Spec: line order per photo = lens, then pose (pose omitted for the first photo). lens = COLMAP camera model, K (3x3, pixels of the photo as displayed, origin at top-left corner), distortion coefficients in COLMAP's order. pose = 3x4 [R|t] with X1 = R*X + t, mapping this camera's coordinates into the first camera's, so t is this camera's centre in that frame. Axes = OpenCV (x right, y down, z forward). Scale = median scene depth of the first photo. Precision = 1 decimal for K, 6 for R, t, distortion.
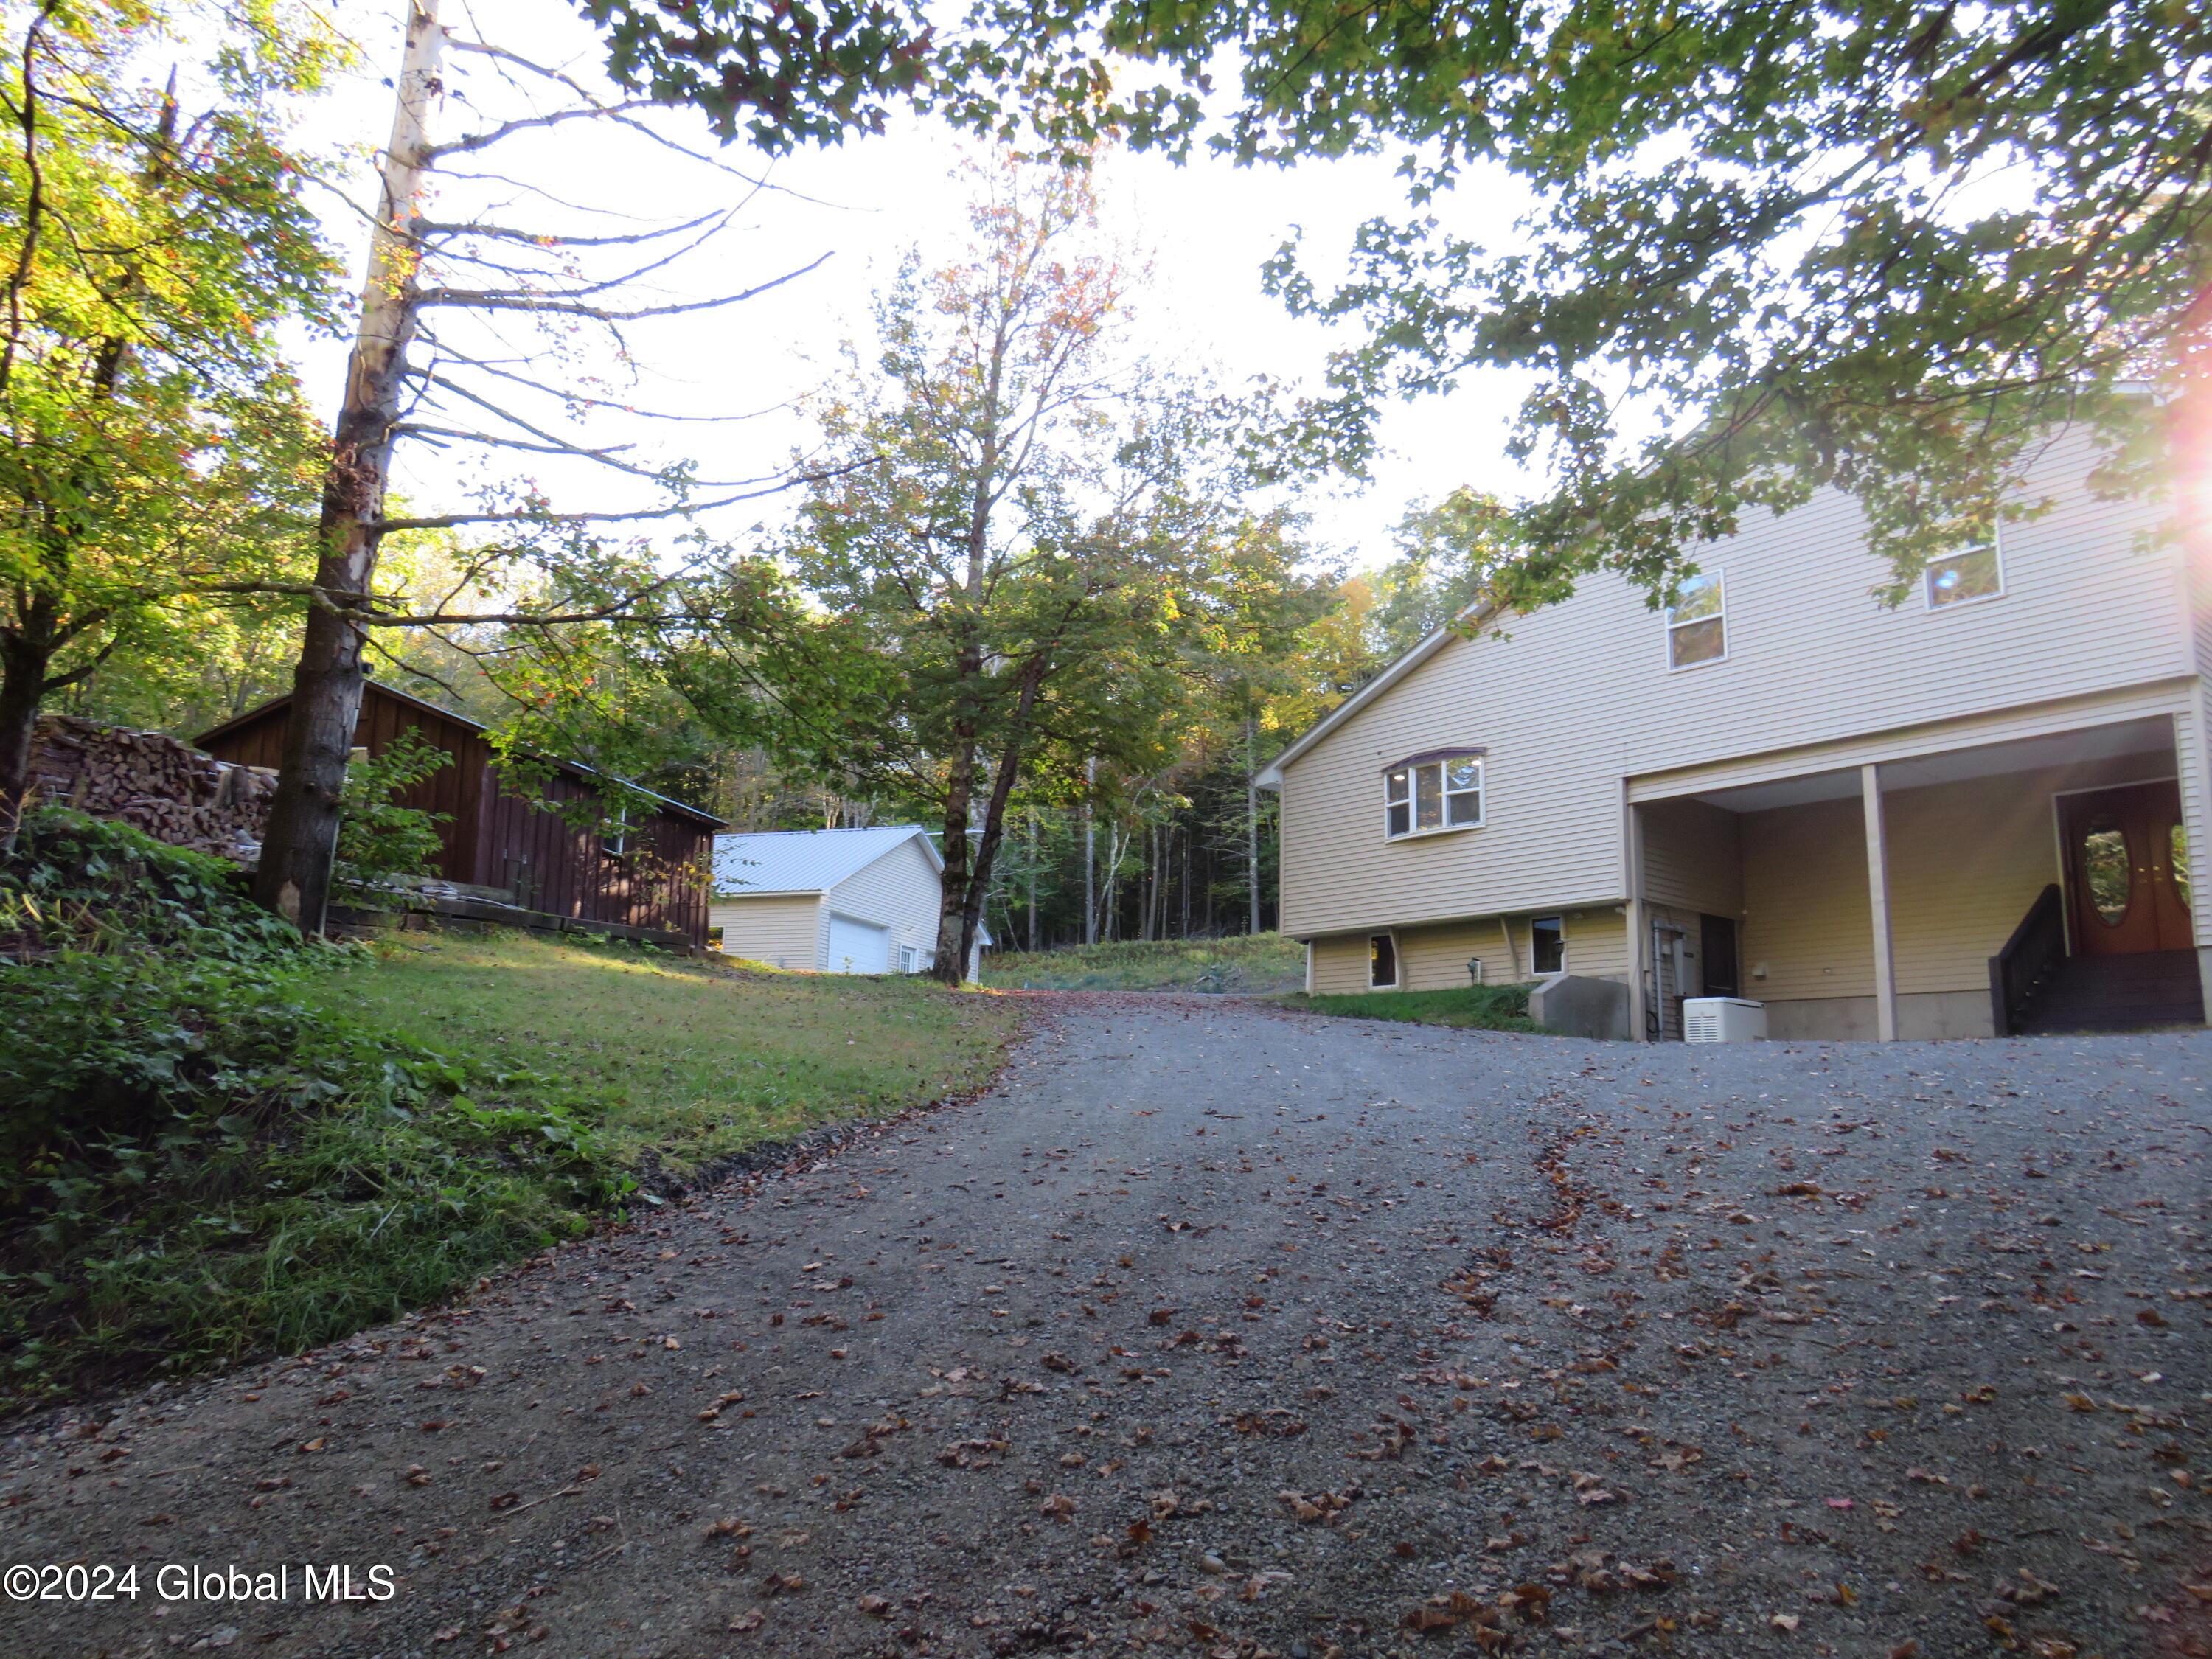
lens RADIAL K [[1579.6, 0, 1103.8], [0, 1579.6, 828.8], [0, 0, 1]] dist [-0.027355, 0.016949]
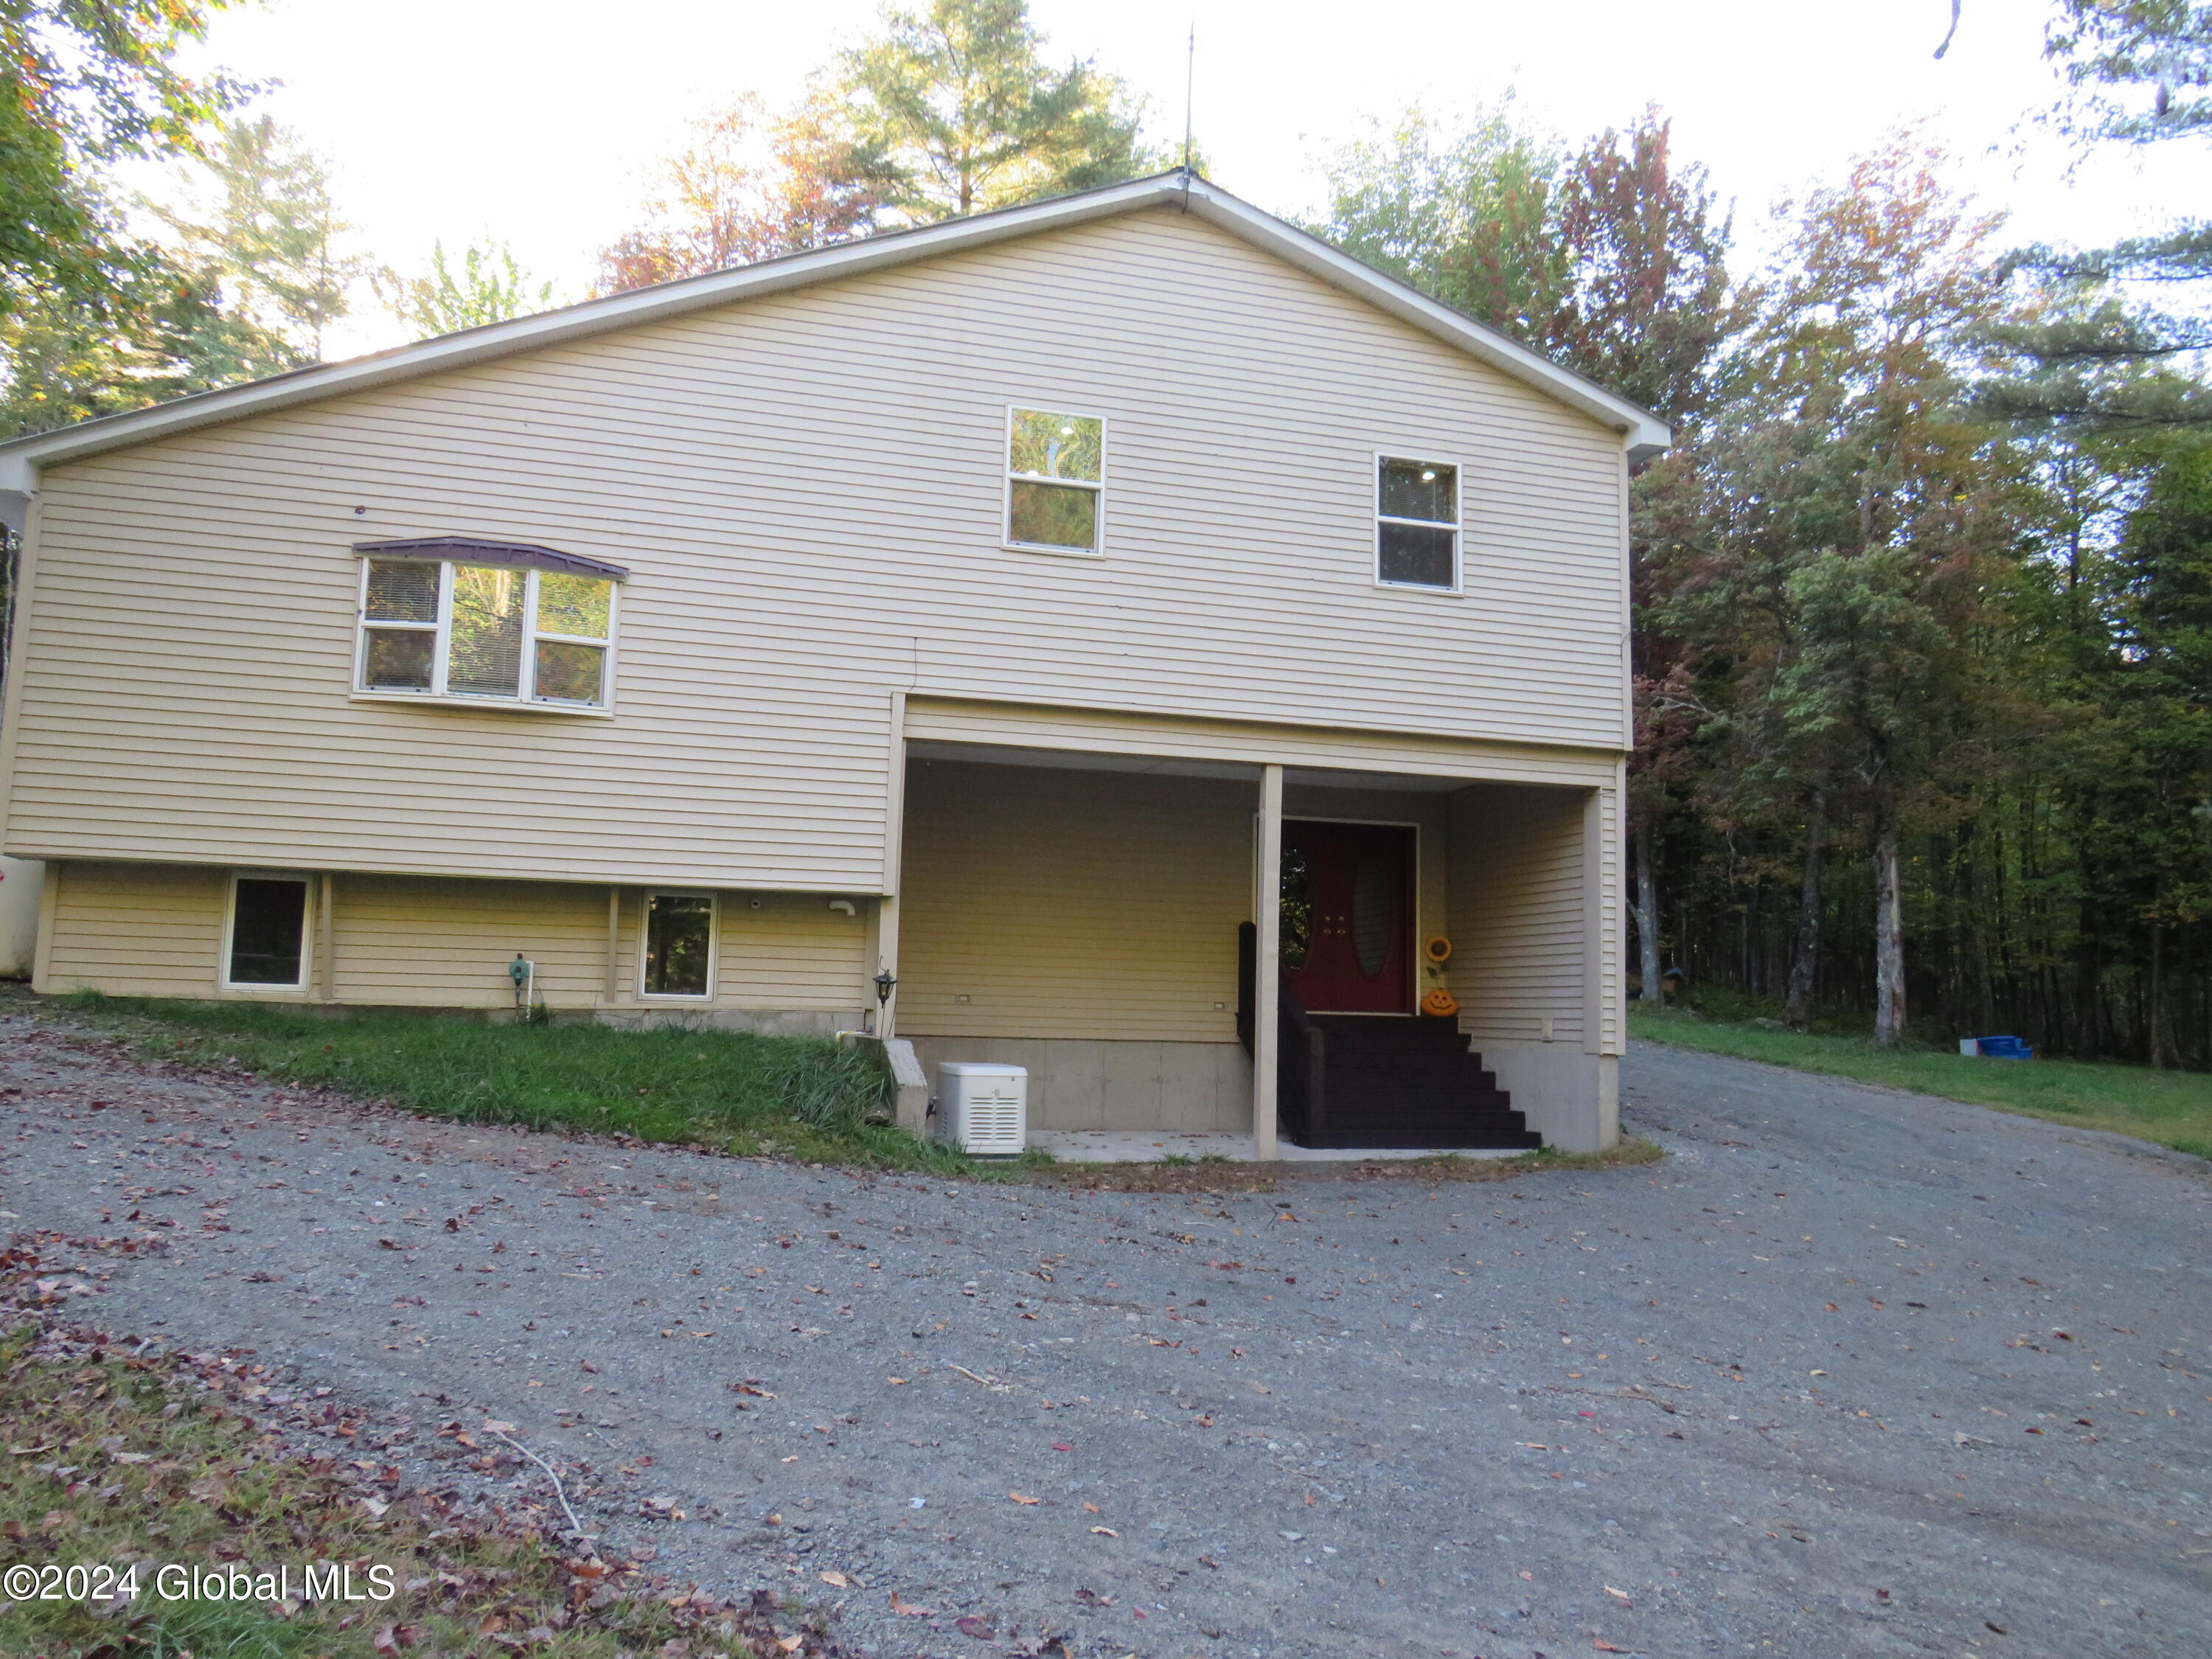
lens RADIAL K [[1579.6, 0, 1101.9], [0, 1579.6, 835.7], [0, 0, 1]] dist [-0.027355, 0.016949]
pose [[0.406423, 0.089112, 0.909329, -0.171937], [-0.191549, 0.981426, -0.010565, 0.011965], [-0.893381, -0.169887, 0.415943, 0.630762]]
